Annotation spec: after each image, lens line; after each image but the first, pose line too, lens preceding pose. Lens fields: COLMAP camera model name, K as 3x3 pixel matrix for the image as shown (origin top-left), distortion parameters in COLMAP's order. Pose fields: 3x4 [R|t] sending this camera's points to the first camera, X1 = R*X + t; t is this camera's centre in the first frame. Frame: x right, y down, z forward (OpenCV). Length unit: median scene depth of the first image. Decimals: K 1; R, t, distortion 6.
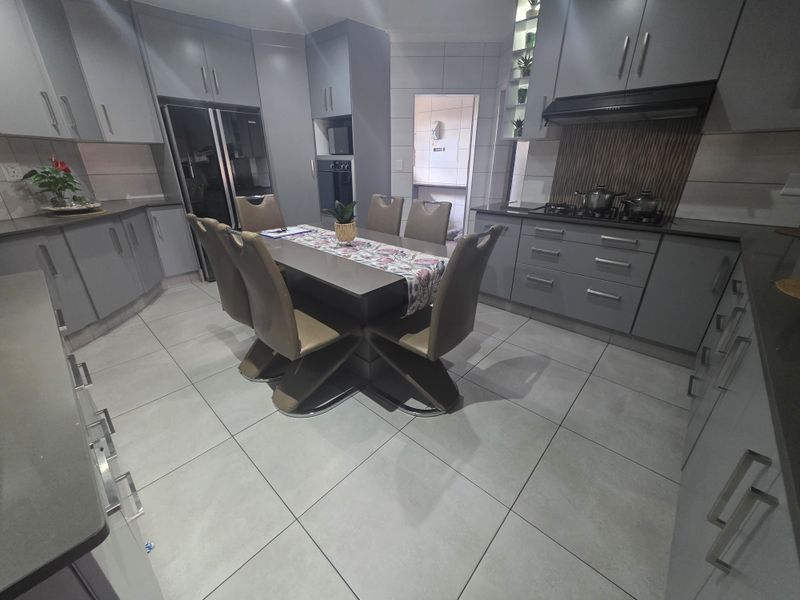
lens RADIAL K [[319.1, 0, 397.8], [0, 319.1, 297.5], [0, 0, 1]] dist [0.002590, 0.000313]
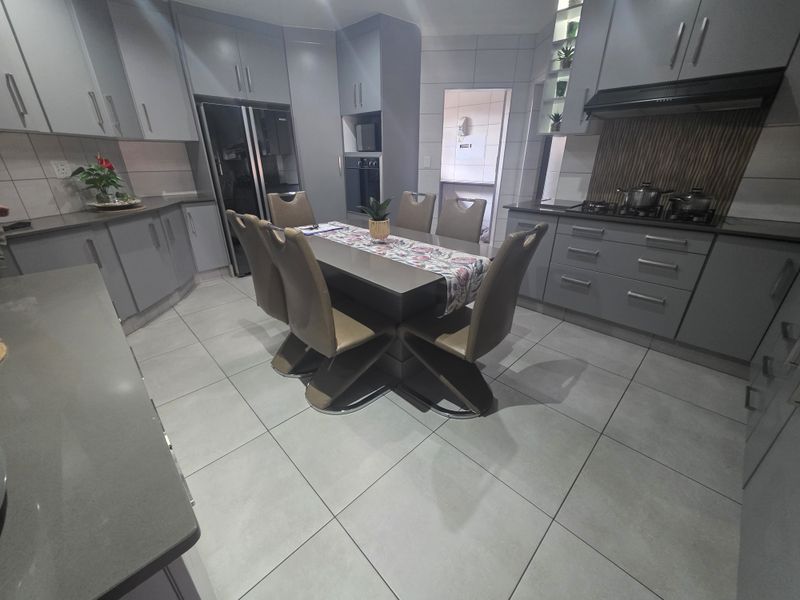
lens RADIAL K [[317.7, 0, 395.6], [0, 317.7, 298.7], [0, 0, 1]] dist [0.002685, -0.000011]
pose [[0.998413, 0.019851, -0.052703, -0.049745], [-0.019260, 0.999746, 0.011709, -0.002195], [0.052922, -0.010675, 0.998542, 0.013985]]
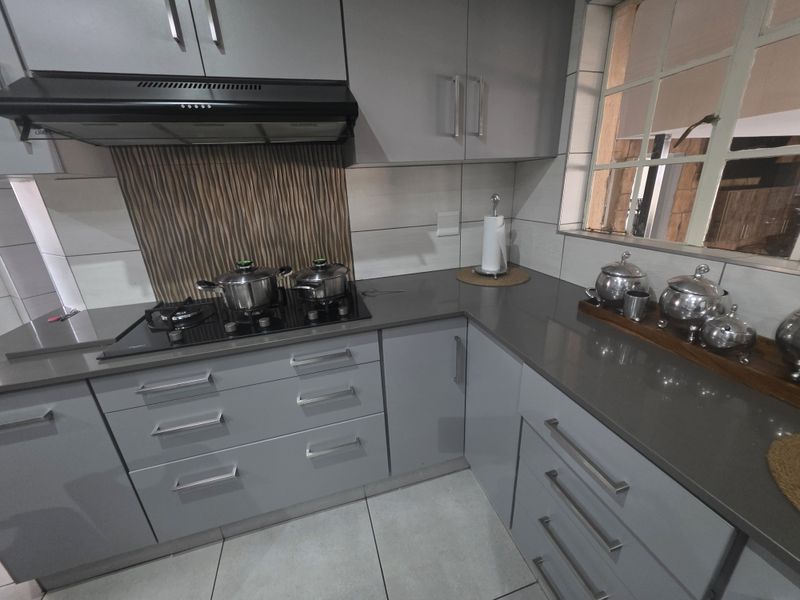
lens RADIAL K [[319.1, 0, 397.8], [0, 319.1, 297.5], [0, 0, 1]] dist [0.002590, 0.000313]
pose [[0.521797, -0.304537, 0.796860, 0.345560], [0.382074, 0.918609, 0.100879, -0.258293], [-0.762724, 0.251821, 0.595683, 0.529087]]
